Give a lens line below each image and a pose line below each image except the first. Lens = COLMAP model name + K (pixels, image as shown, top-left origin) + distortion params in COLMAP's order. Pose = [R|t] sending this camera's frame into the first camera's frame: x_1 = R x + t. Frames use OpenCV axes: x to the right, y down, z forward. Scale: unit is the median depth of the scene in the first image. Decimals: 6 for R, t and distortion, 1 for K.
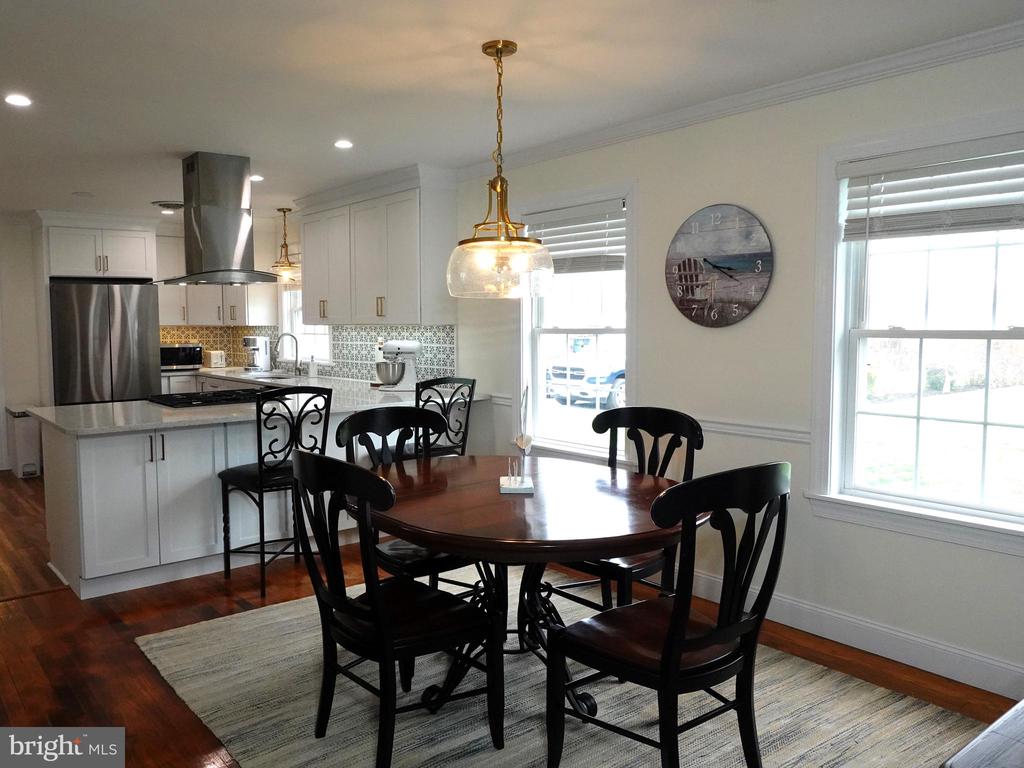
lens RADIAL K [[824.0, 0, 503.0], [0, 824.0, 391.2], [0, 0, 1]] dist [-0.054045, 0.005570]
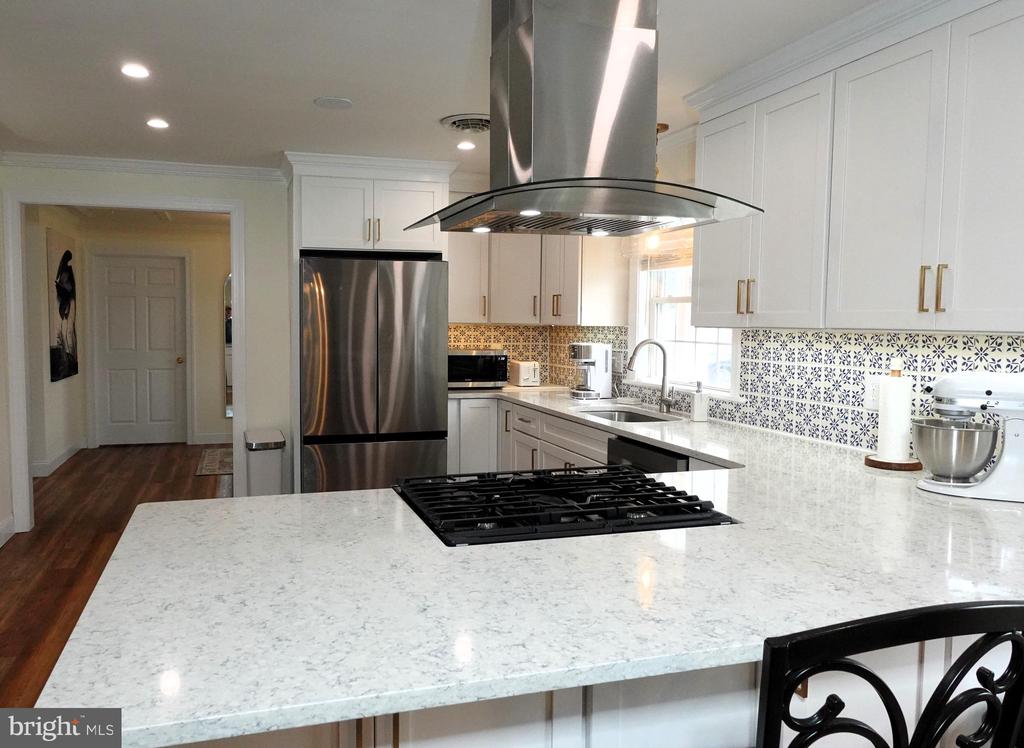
lens RADIAL K [[774.9, 0, 505.5], [0, 774.9, 369.5], [0, 0, 1]] dist [-0.045837, 0.001809]
pose [[0.940468, 0.035257, -0.338048, -0.217494], [-0.043160, 0.998942, -0.015887, -0.046013], [0.337130, 0.029531, 0.940995, 0.564662]]
